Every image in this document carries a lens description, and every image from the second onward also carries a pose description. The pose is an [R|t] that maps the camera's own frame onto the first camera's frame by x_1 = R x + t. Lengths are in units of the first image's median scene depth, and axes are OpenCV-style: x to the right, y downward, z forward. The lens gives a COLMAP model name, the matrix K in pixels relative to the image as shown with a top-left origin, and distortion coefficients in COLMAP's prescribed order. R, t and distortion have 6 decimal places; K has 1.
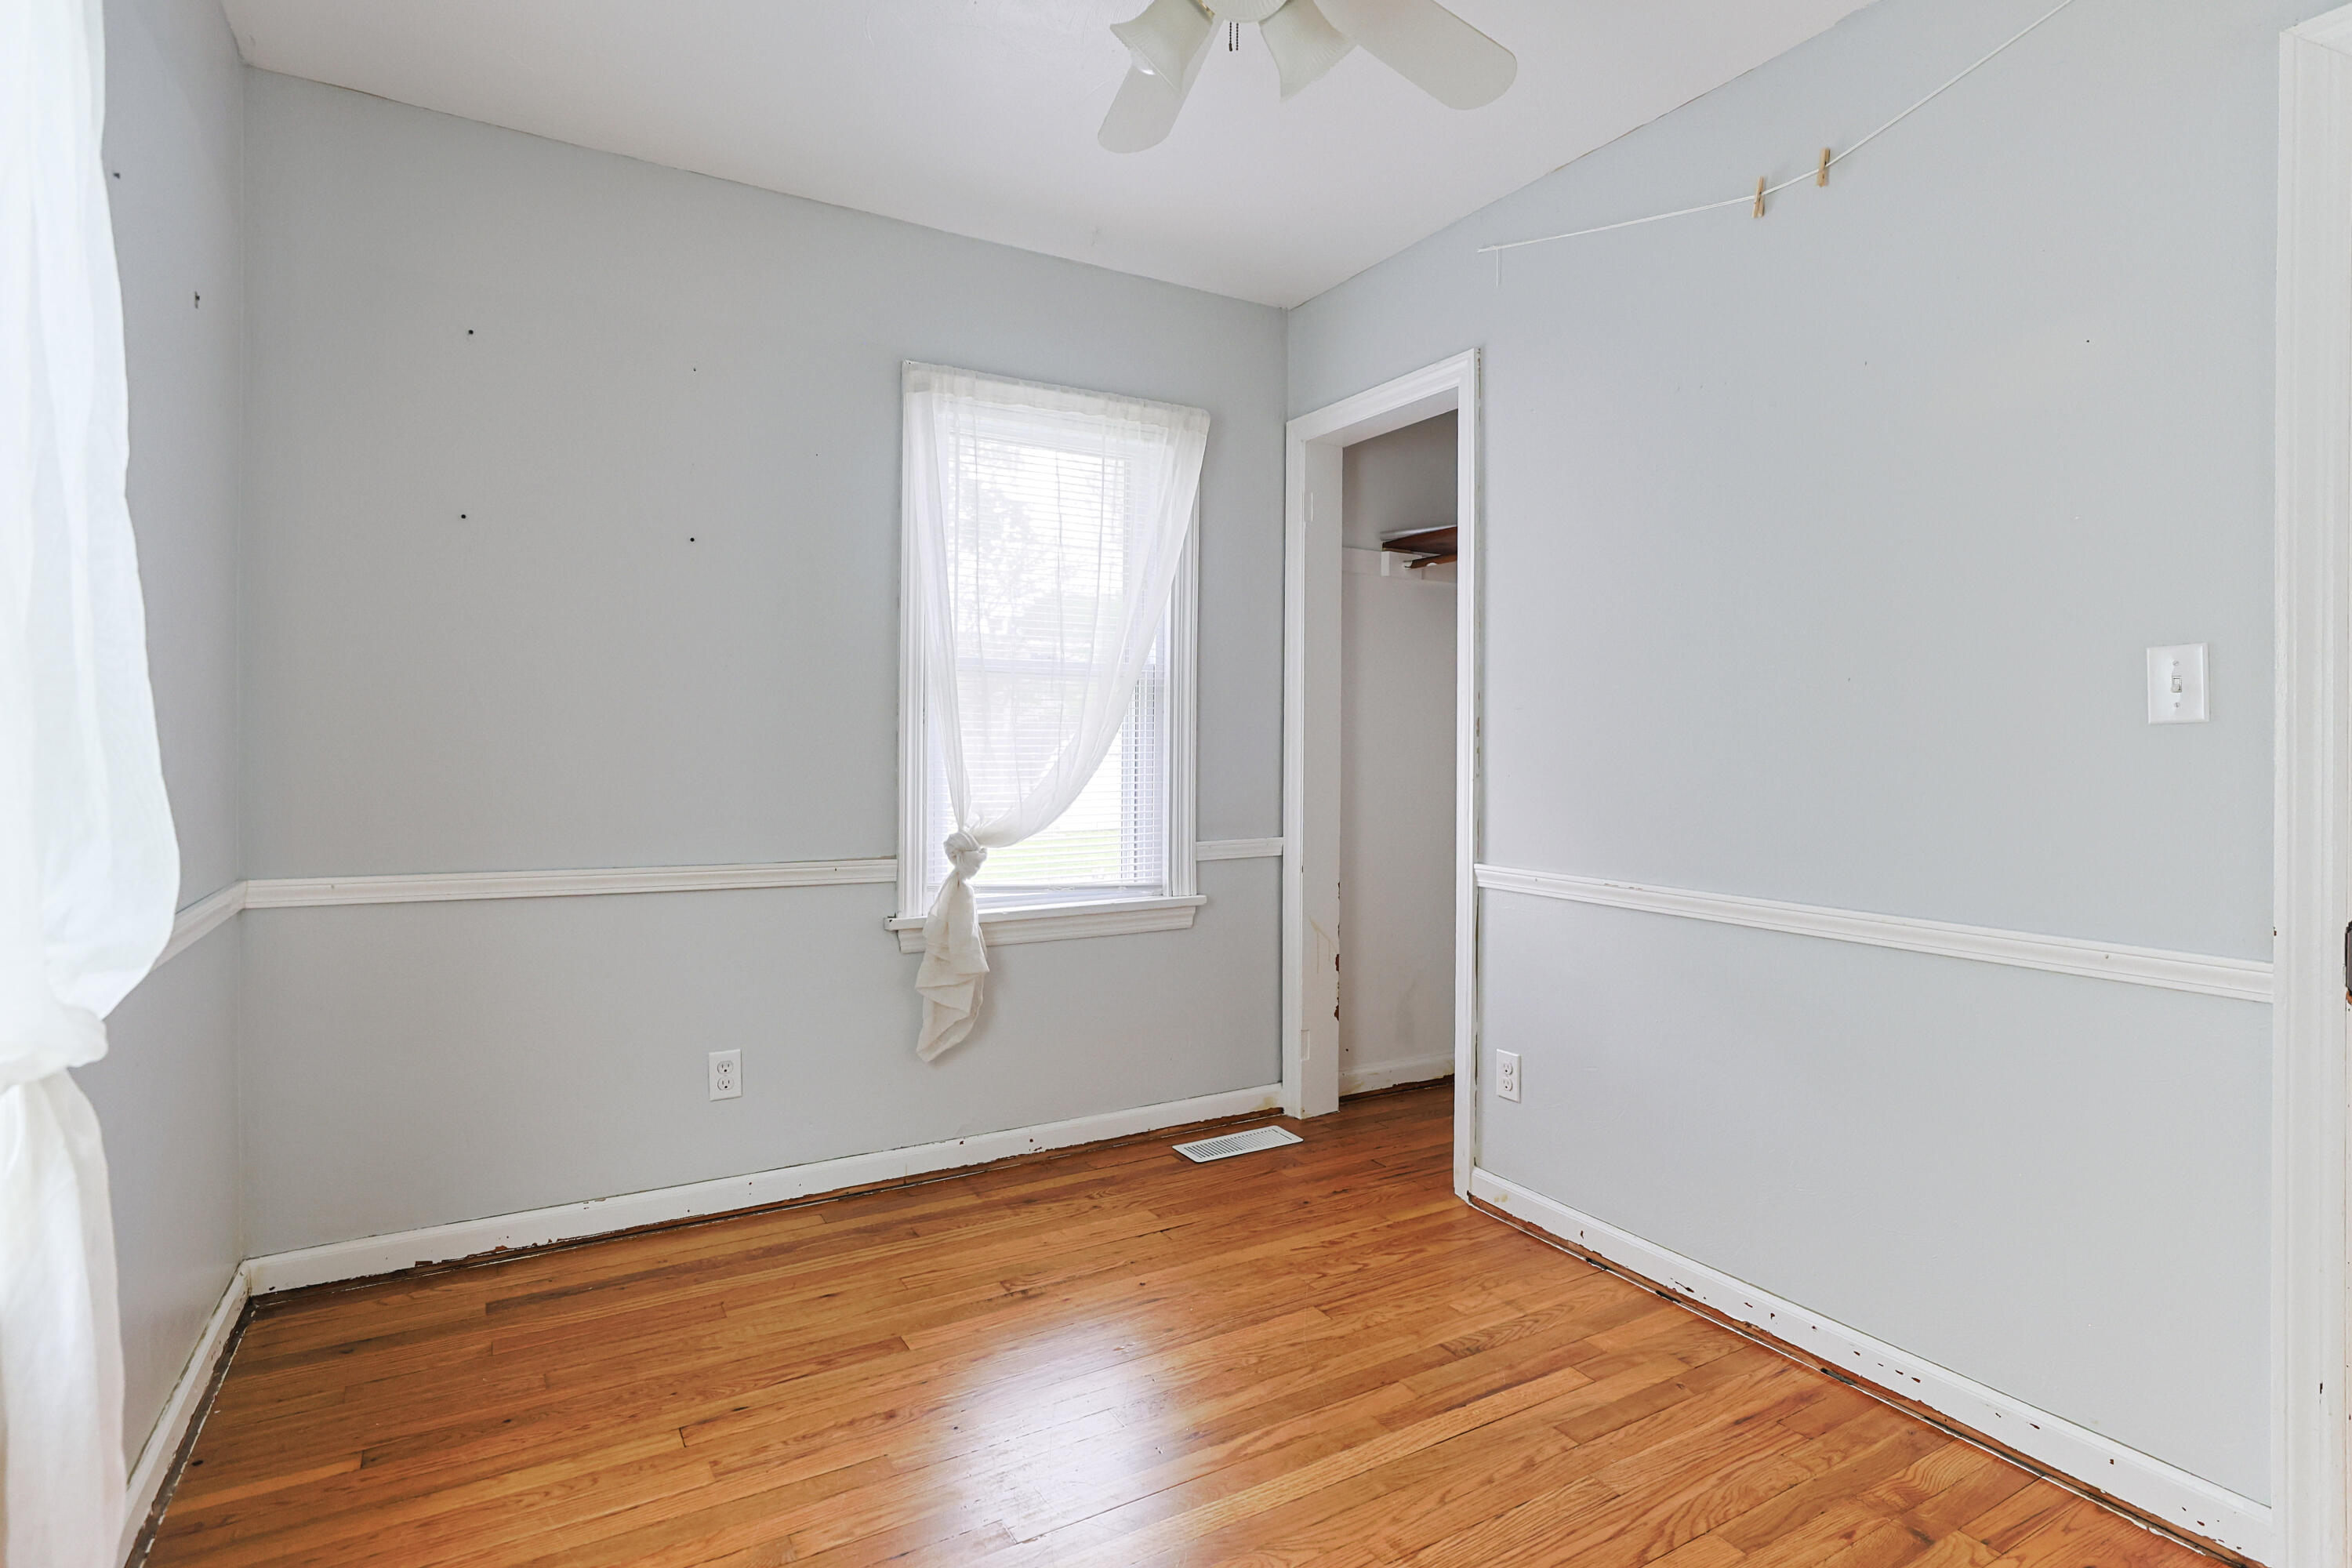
lens RADIAL K [[1132.9, 0, 1180.9], [0, 1132.9, 745.8], [0, 0, 1]] dist [-0.017812, 0.012685]
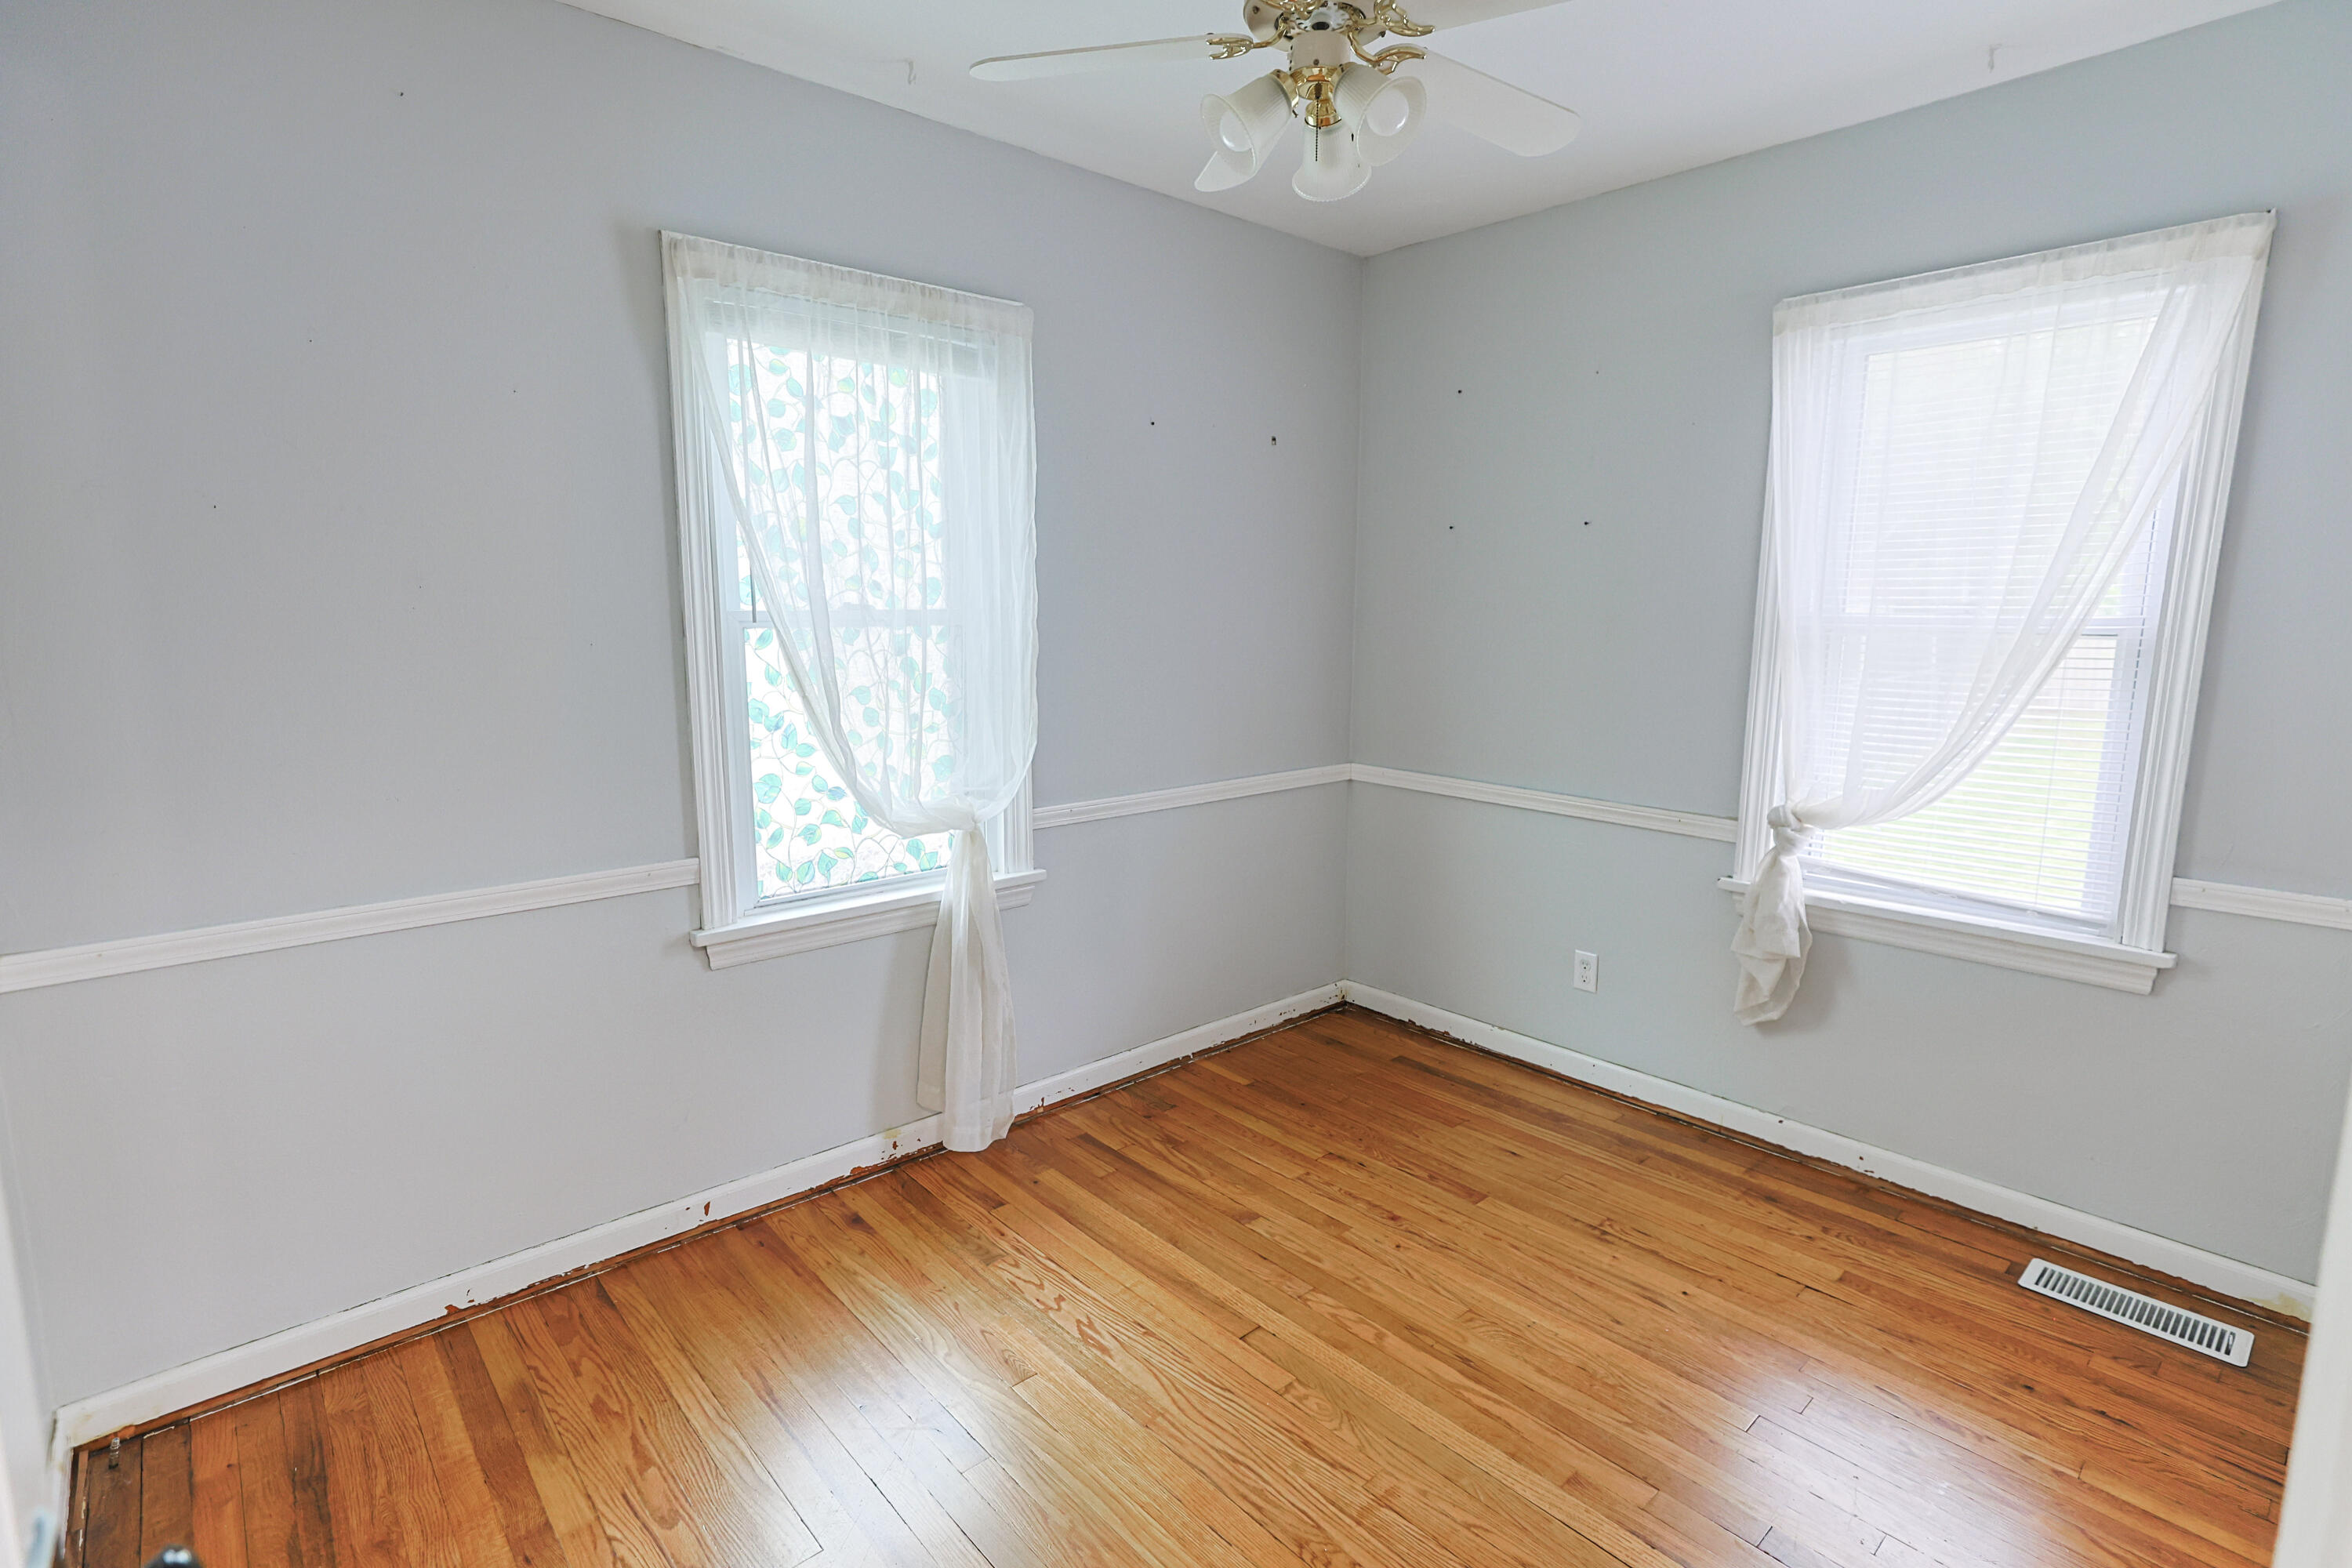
lens RADIAL K [[1132.9, 0, 1178.3], [0, 1132.9, 756.2], [0, 0, 1]] dist [-0.017812, 0.012685]
pose [[0.222287, 0.125128, -0.966918, 0.681333], [-0.001628, 0.991777, 0.127971, -0.095830], [0.974980, -0.026872, 0.220663, 0.339185]]
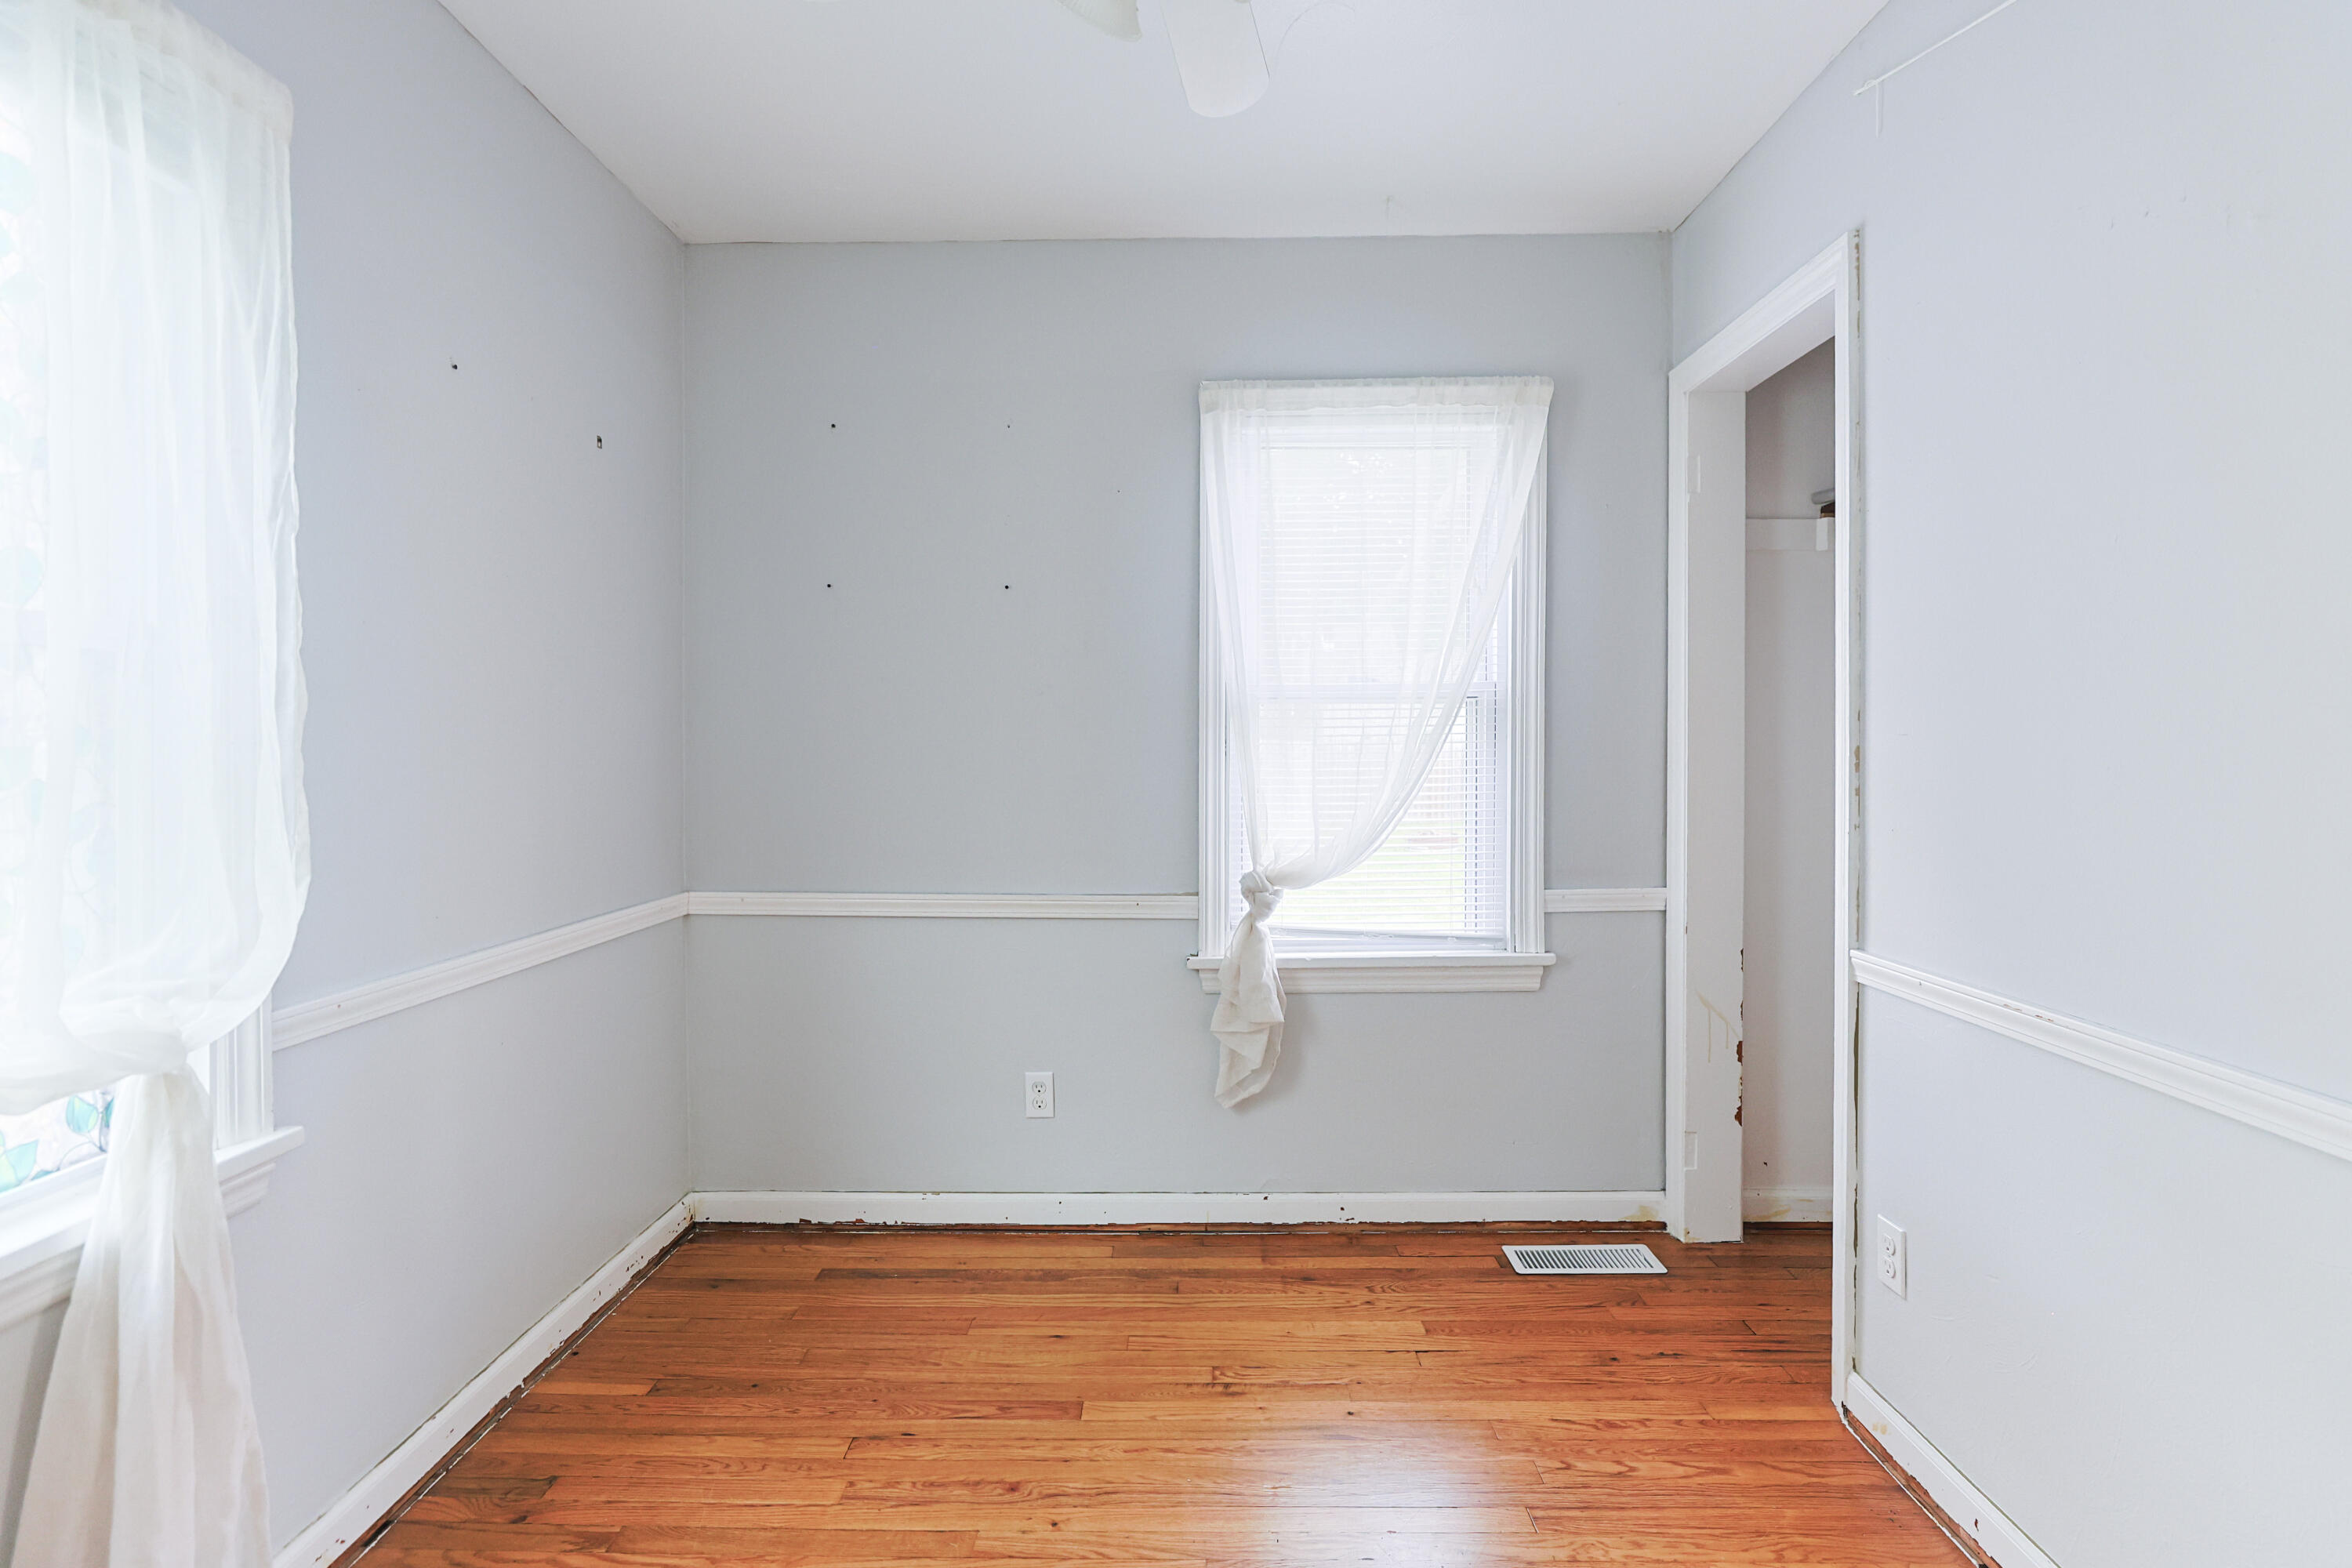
lens RADIAL K [[1132.9, 0, 1181.9], [0, 1132.9, 754.6], [0, 0, 1]] dist [-0.017812, 0.012685]
pose [[0.864319, -0.009538, -0.502854, 0.263282], [0.012338, 0.999921, 0.002239, -0.027582], [0.502793, -0.008139, 0.864369, 0.173864]]
